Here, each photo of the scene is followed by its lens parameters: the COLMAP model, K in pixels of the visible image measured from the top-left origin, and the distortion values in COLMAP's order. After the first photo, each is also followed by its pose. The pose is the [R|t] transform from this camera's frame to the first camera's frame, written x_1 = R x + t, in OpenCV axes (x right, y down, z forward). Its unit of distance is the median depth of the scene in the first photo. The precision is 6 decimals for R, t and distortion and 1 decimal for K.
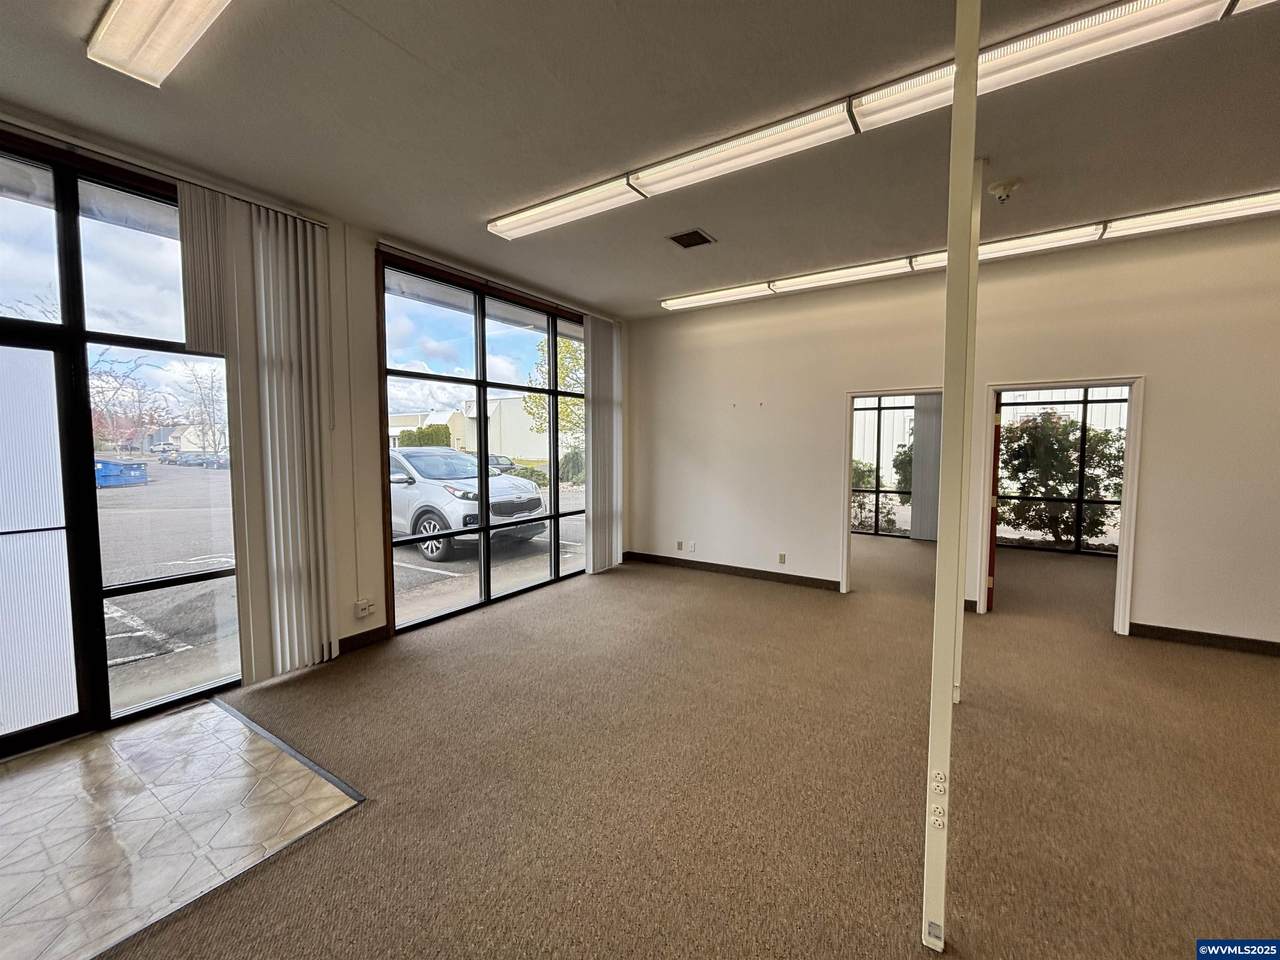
lens RADIAL K [[516.0, 0, 627.9], [0, 516.0, 509.9], [0, 0, 1]] dist [0.000282, -0.000221]
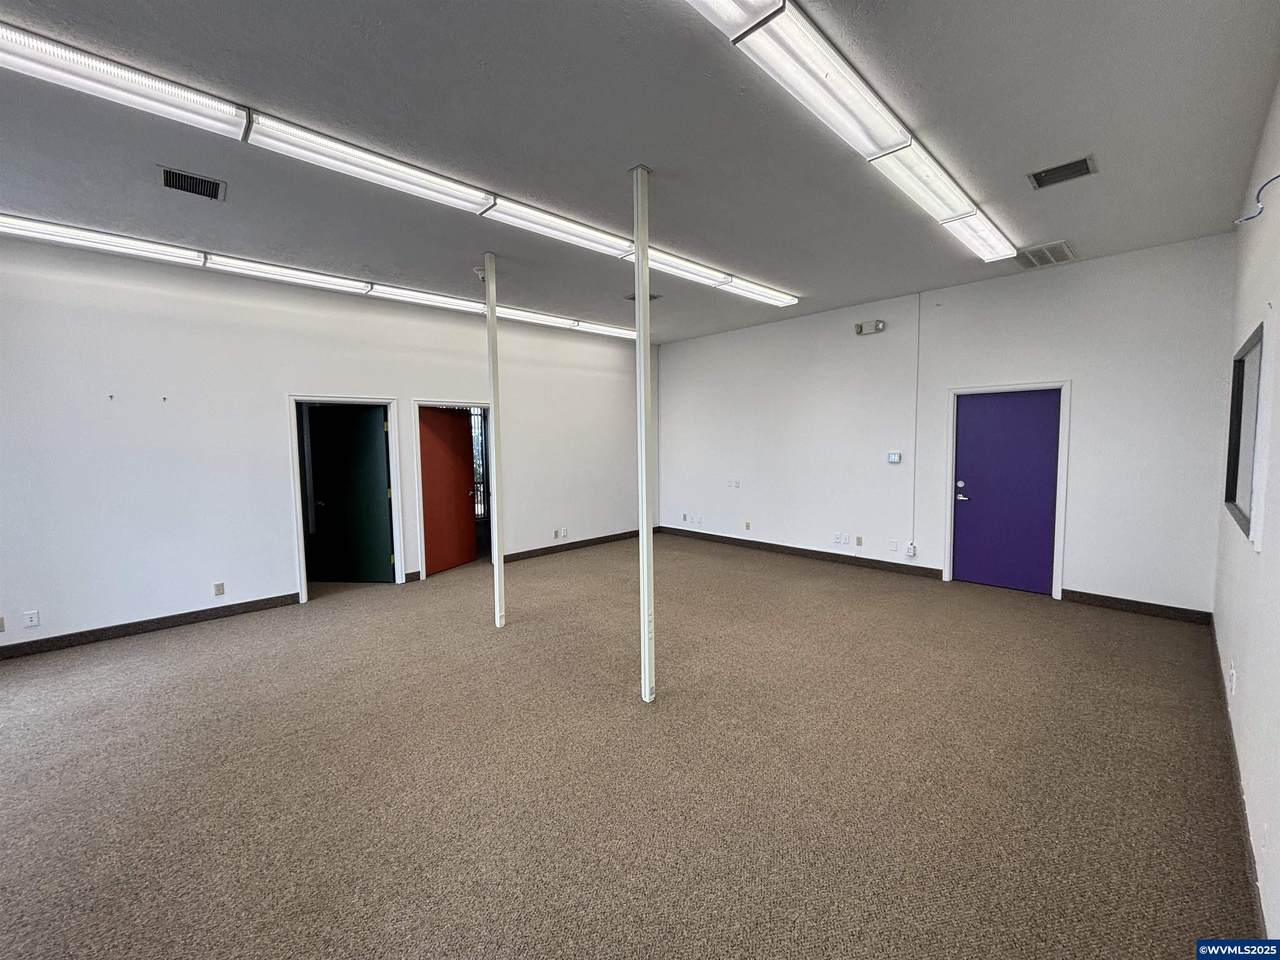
lens RADIAL K [[516.0, 0, 638.8], [0, 516.0, 478.1], [0, 0, 1]] dist [0.000282, -0.000221]
pose [[0.224529, -0.075420, 0.971544, -0.704369], [0.155100, 0.987057, 0.040779, -0.018006], [-0.962045, 0.141530, 0.233320, 0.320105]]
